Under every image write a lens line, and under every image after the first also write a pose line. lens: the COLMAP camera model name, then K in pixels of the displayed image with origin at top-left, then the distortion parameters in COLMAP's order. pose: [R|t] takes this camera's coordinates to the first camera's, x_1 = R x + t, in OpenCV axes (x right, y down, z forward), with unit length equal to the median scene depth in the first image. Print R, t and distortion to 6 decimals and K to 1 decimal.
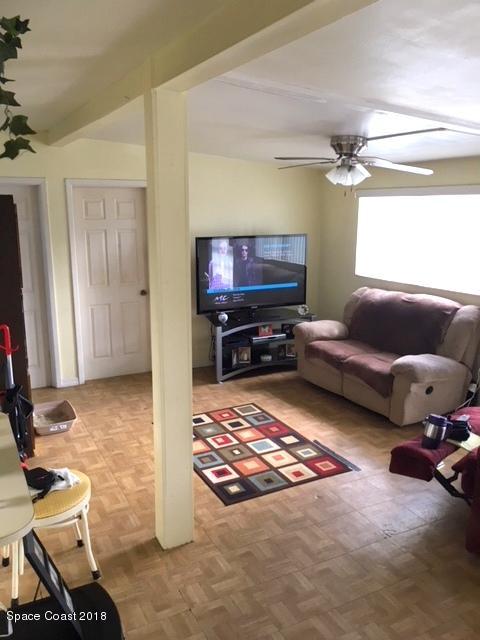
lens RADIAL K [[546.3, 0, 237.3], [0, 546.3, 320.6], [0, 0, 1]] dist [0.064133, -0.074708]
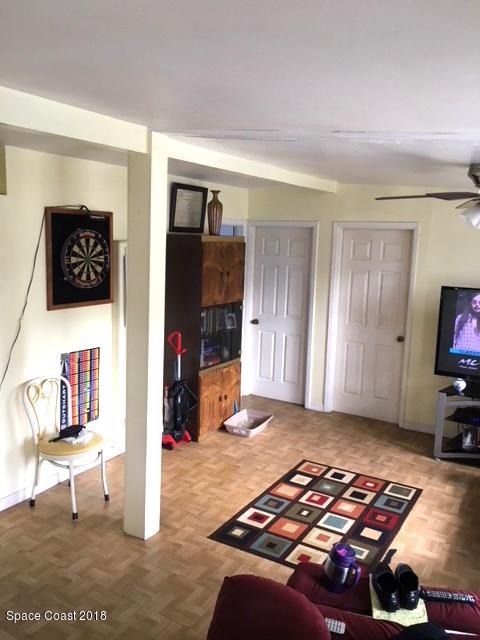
lens RADIAL K [[546.3, 0, 239.5], [0, 546.3, 318.9], [0, 0, 1]] dist [0.064133, -0.074708]
pose [[0.527838, 0.146081, -0.836688, 0.589533], [-0.207563, 0.977415, 0.039707, -0.081743], [0.823592, 0.152707, 0.546238, 0.314192]]
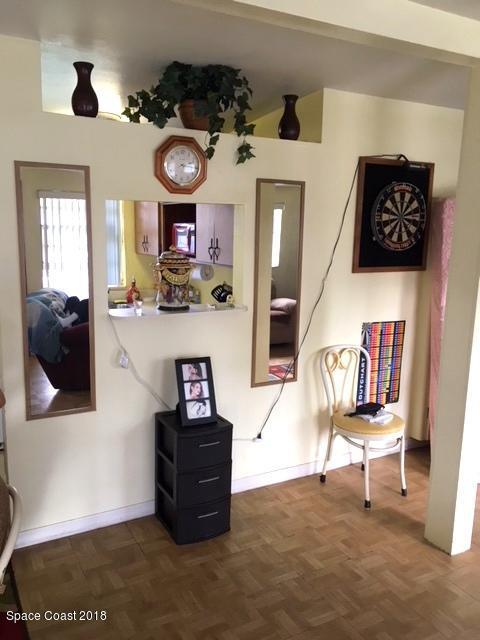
lens RADIAL K [[546.3, 0, 241.4], [0, 546.3, 318.6], [0, 0, 1]] dist [0.064133, -0.074708]
pose [[0.031649, 0.173363, -0.984349, 0.484978], [-0.227777, 0.960179, 0.161783, -0.027310], [0.973199, 0.219092, 0.069876, 0.340313]]
